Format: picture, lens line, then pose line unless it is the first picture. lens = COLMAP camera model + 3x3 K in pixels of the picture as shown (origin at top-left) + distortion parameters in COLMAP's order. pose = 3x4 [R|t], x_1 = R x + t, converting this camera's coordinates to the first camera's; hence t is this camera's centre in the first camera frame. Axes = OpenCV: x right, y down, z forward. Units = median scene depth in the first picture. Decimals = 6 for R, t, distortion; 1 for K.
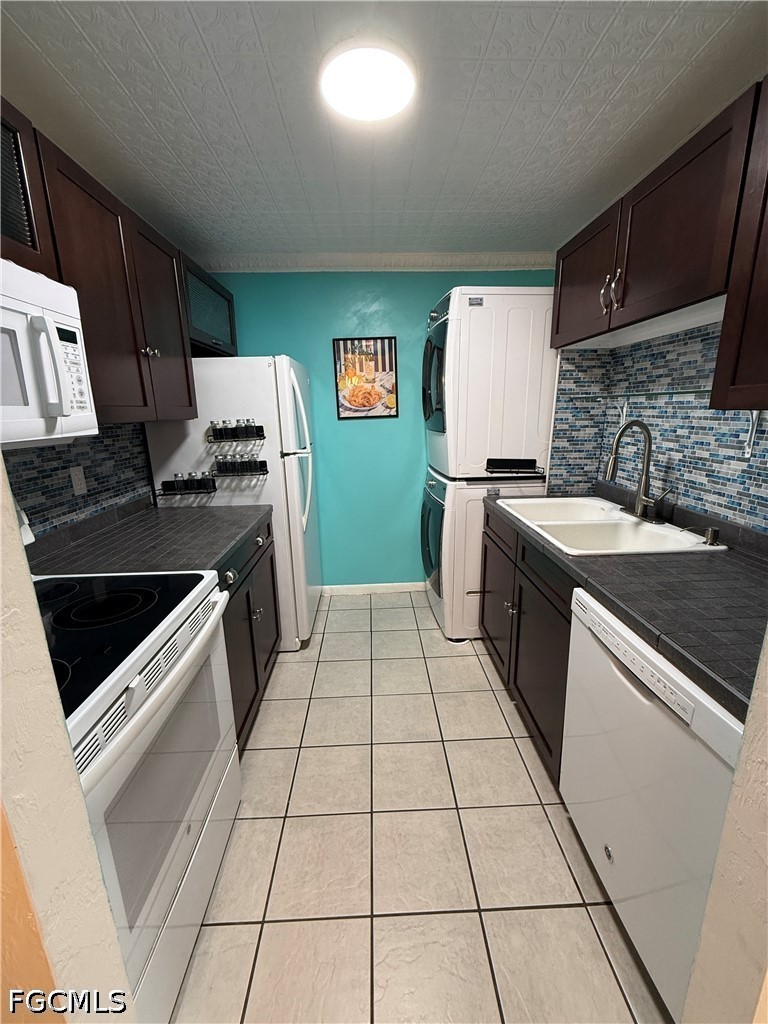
lens RADIAL K [[406.2, 0, 386.4], [0, 406.2, 511.9], [0, 0, 1]] dist [-0.000569, -0.000108]
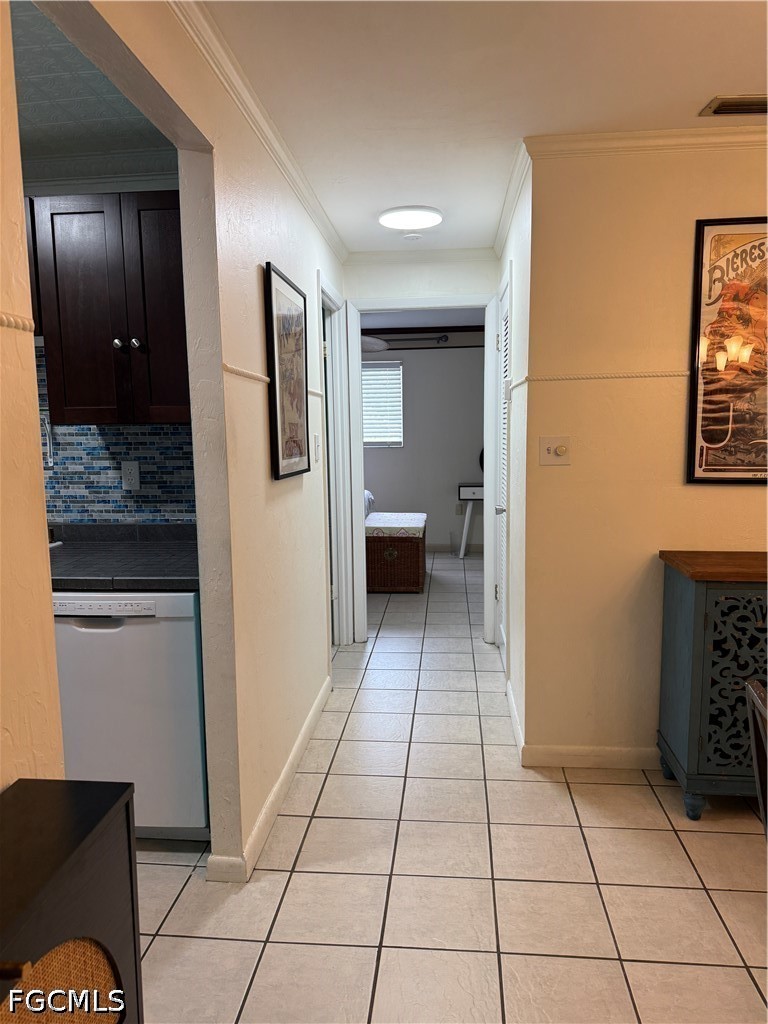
lens RADIAL K [[728.4, 0, 383.7], [0, 728.4, 518.8], [0, 0, 1]] dist [0.007929, -0.004434]
pose [[0.132394, -0.102018, 0.985933, -0.991132], [0.249242, 0.966155, 0.066503, 0.104054], [-0.959349, 0.236932, 0.153340, -0.195926]]
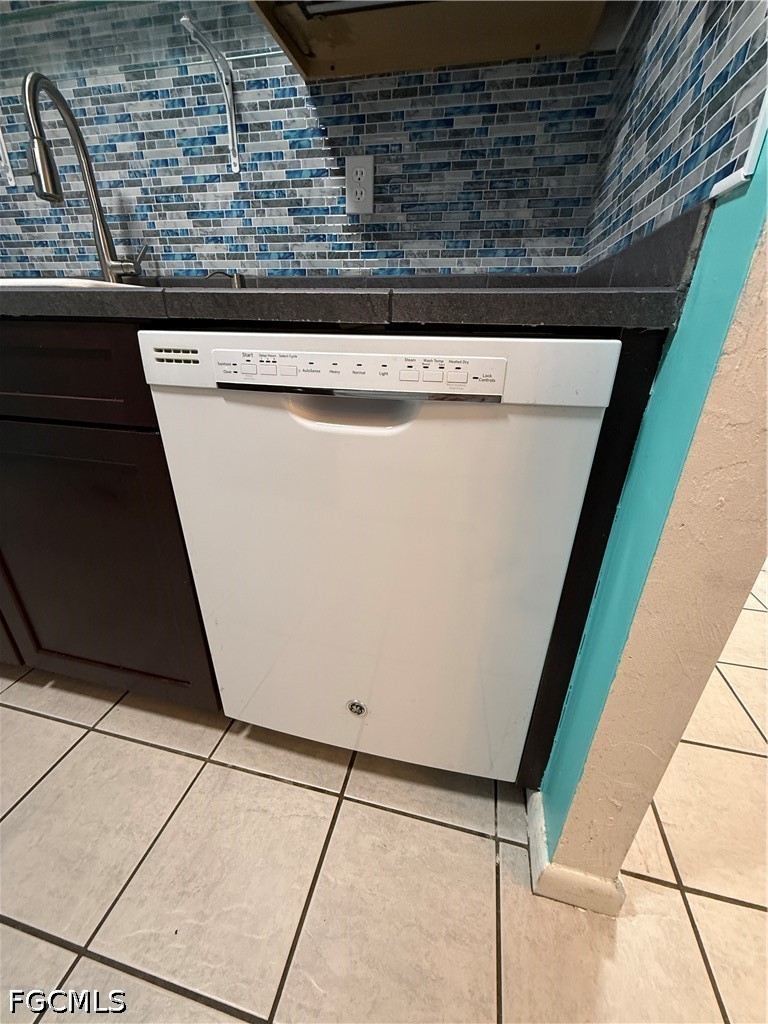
lens RADIAL K [[406.2, 0, 380.7], [0, 406.2, 510.9], [0, 0, 1]] dist [-0.000569, -0.000108]
pose [[0.265974, -0.371999, 0.889311, 0.052685], [0.213097, 0.922407, 0.322110, 0.236597], [-0.940131, 0.103837, 0.324609, 0.519309]]
